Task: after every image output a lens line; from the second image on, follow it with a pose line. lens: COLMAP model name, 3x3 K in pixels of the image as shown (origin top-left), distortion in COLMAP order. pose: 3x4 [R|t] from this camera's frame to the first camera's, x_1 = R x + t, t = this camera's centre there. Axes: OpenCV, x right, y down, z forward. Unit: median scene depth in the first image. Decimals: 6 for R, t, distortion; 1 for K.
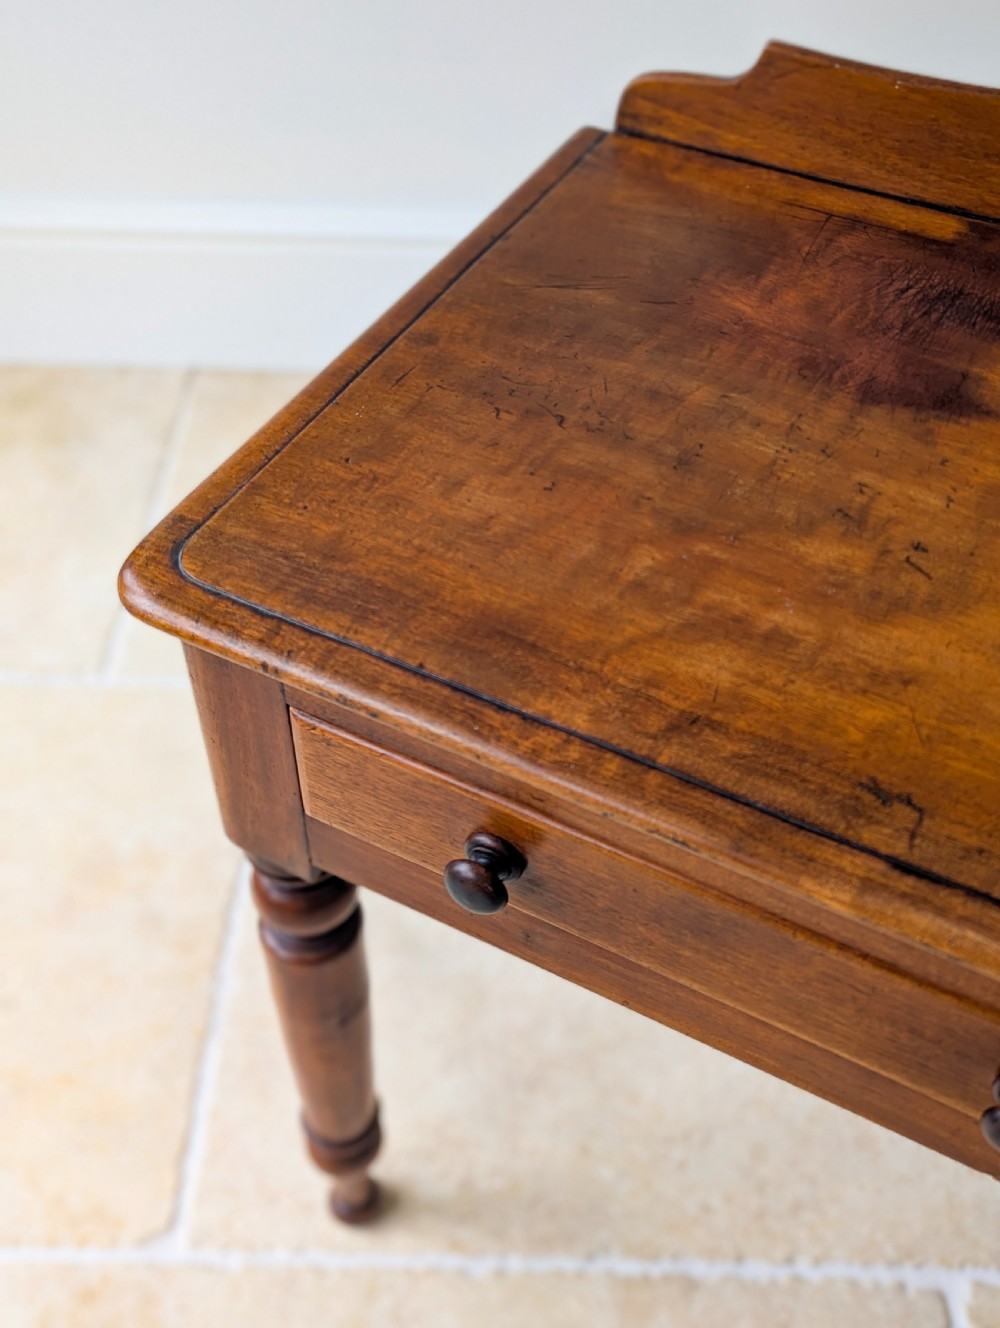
lens RADIAL K [[1412.4, 0, 517.8], [0, 1412.4, 666.5], [0, 0, 1]] dist [0.057278, -0.014984]
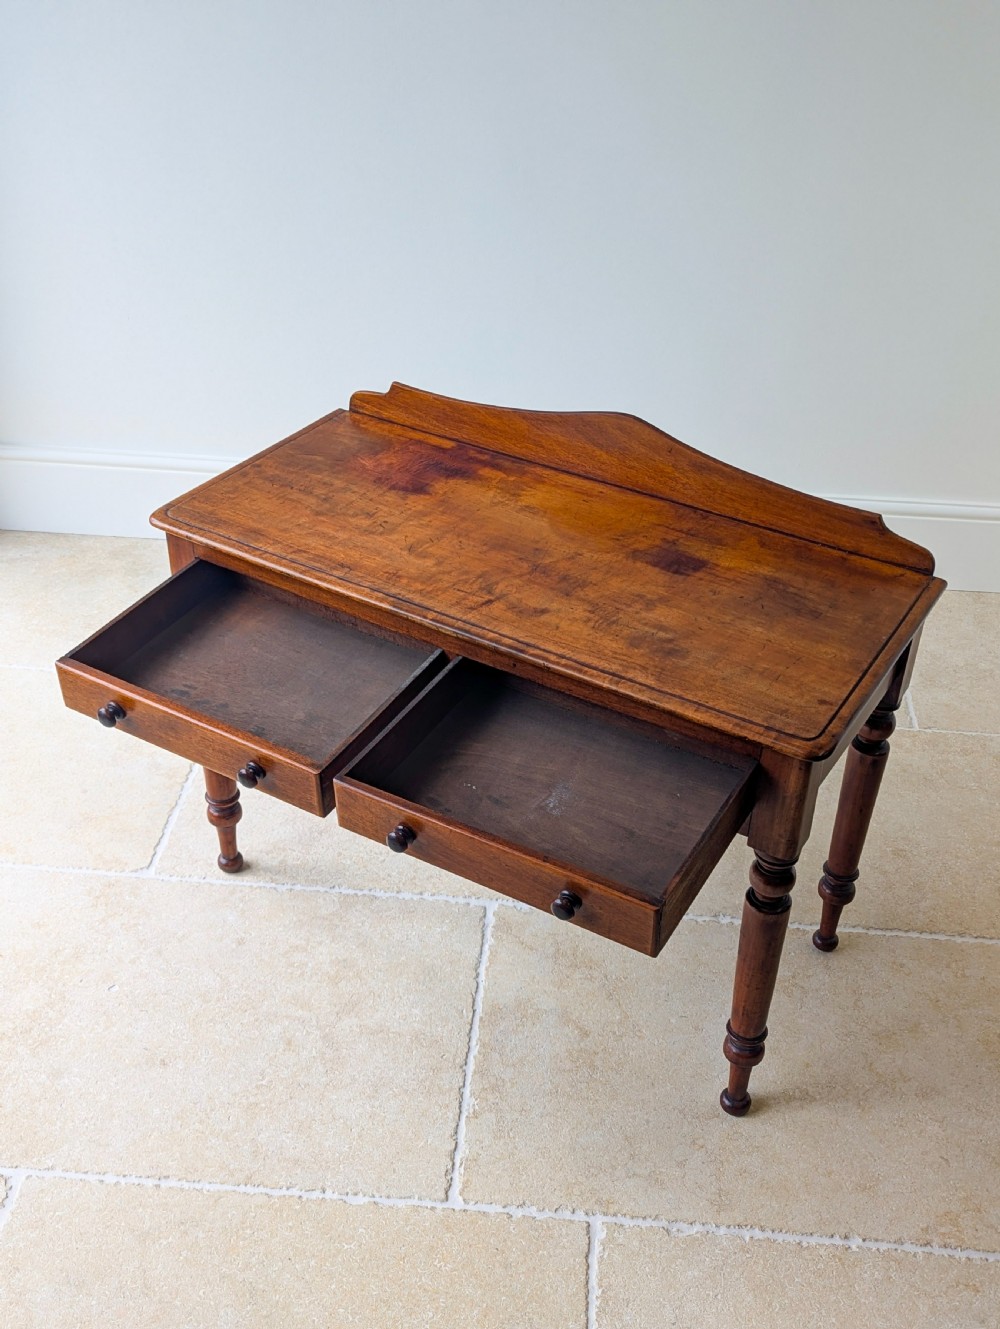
lens RADIAL K [[1406.4, 0, 512.1], [0, 1406.4, 672.1], [0, 0, 1]] dist [0.057237, -0.017553]
pose [[0.997886, 0.043801, -0.048019, 0.589303], [-0.052870, 0.976759, -0.207719, 0.733938], [0.037805, 0.209819, 0.977009, -1.698529]]
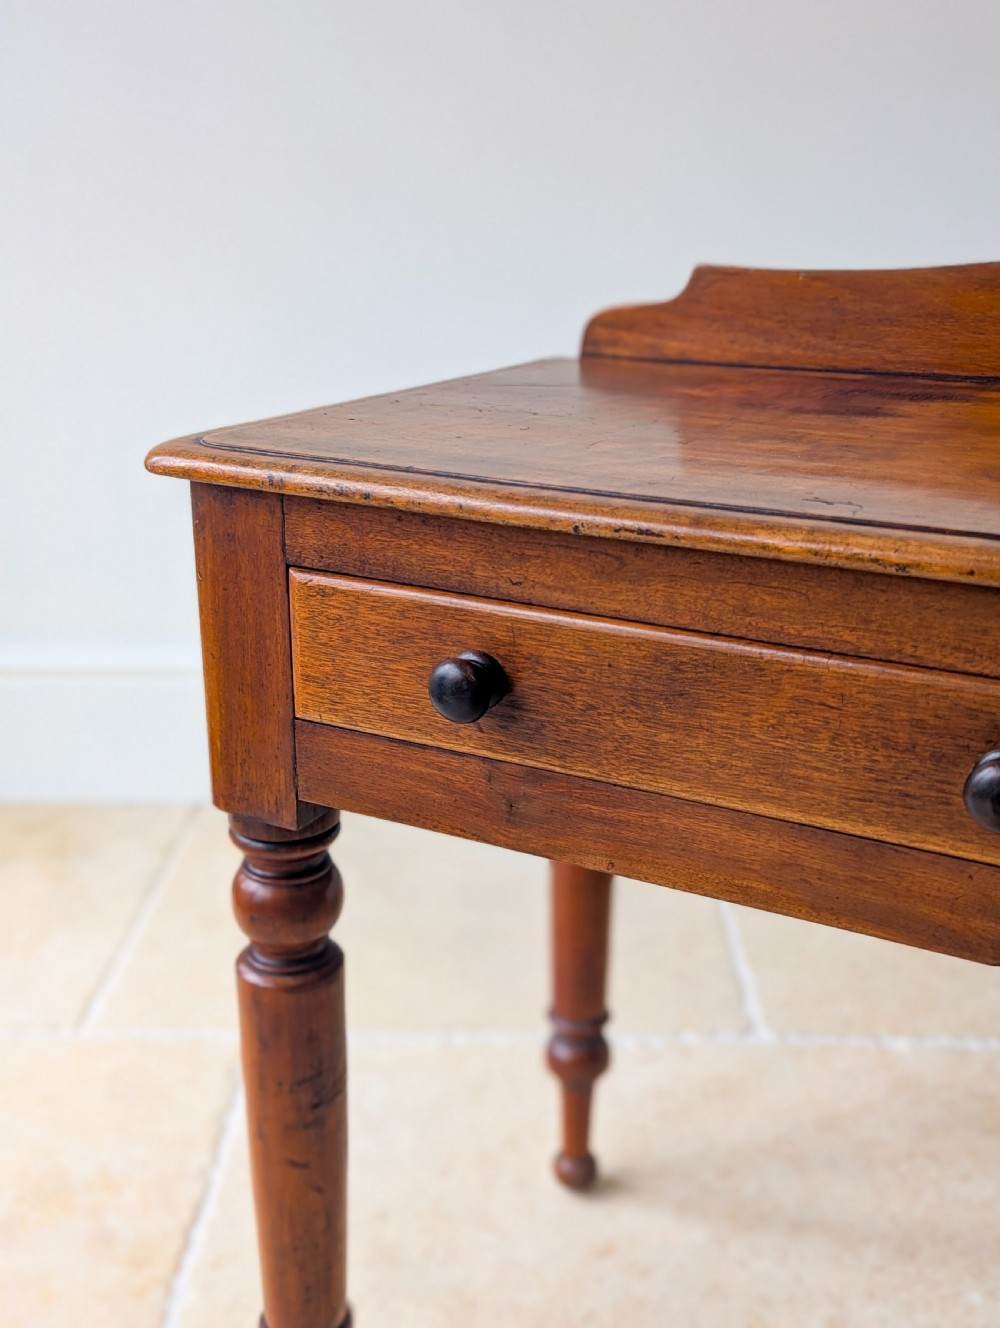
lens RADIAL K [[1420.4, 0, 517.7], [0, 1420.4, 668.0], [0, 0, 1]] dist [0.059692, -0.022009]
pose [[0.999904, -0.012686, 0.005507, 0.006084], [0.013795, 0.886904, -0.461747, 0.463774], [0.000974, 0.461779, 0.886995, 0.047401]]
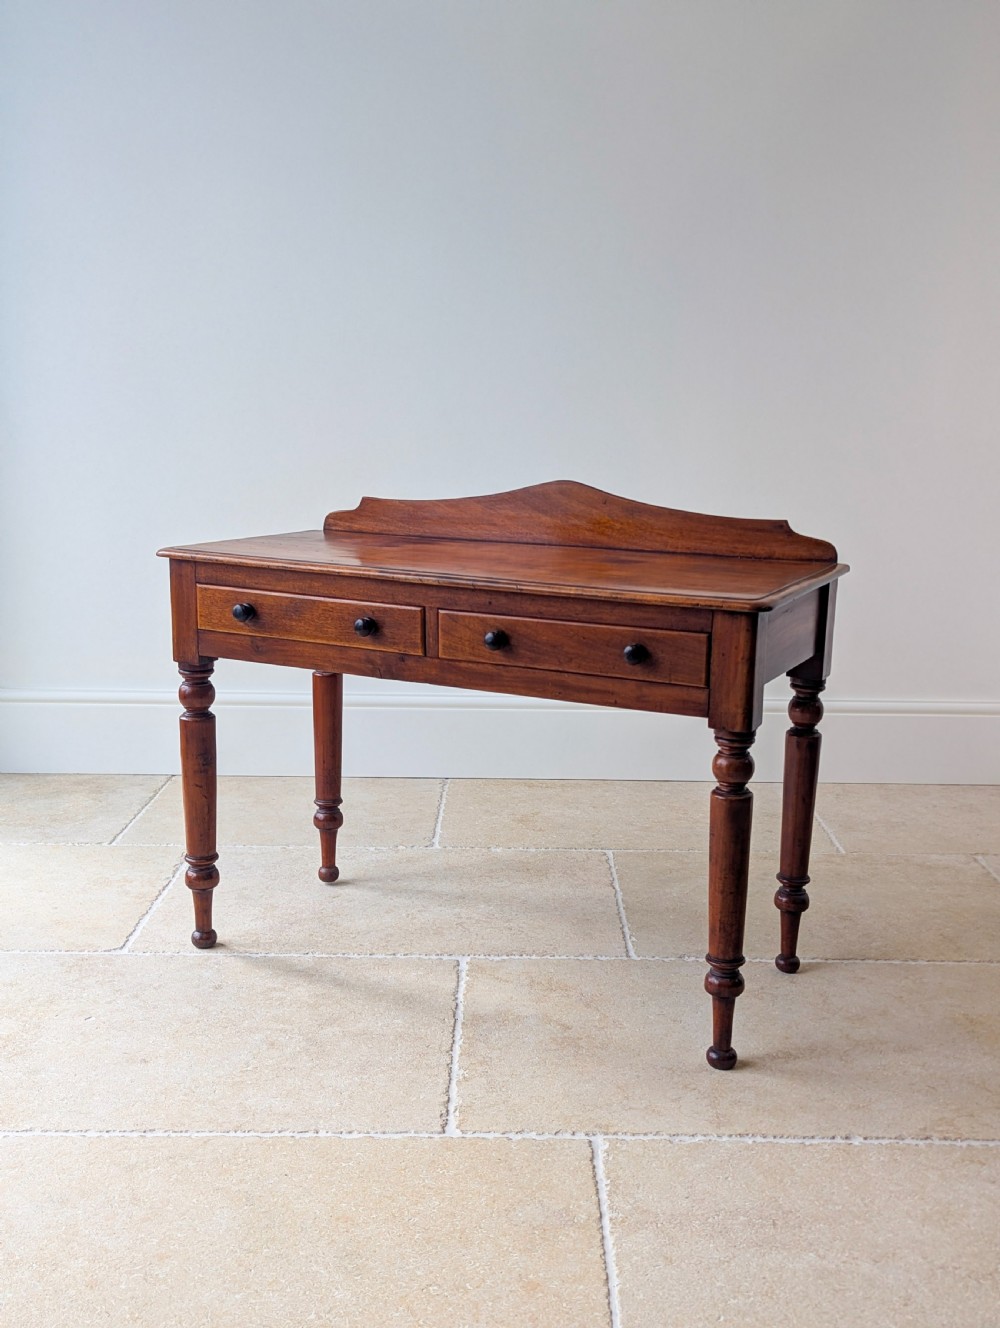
lens RADIAL K [[1375.7, 0, 516.9], [0, 1375.7, 681.5], [0, 0, 1]] dist [0.056860, -0.003946]
pose [[0.999768, -0.006062, 0.020659, 0.478909], [0.016725, 0.822940, -0.567882, 1.824944], [-0.013559, 0.568096, 0.822850, -1.481823]]
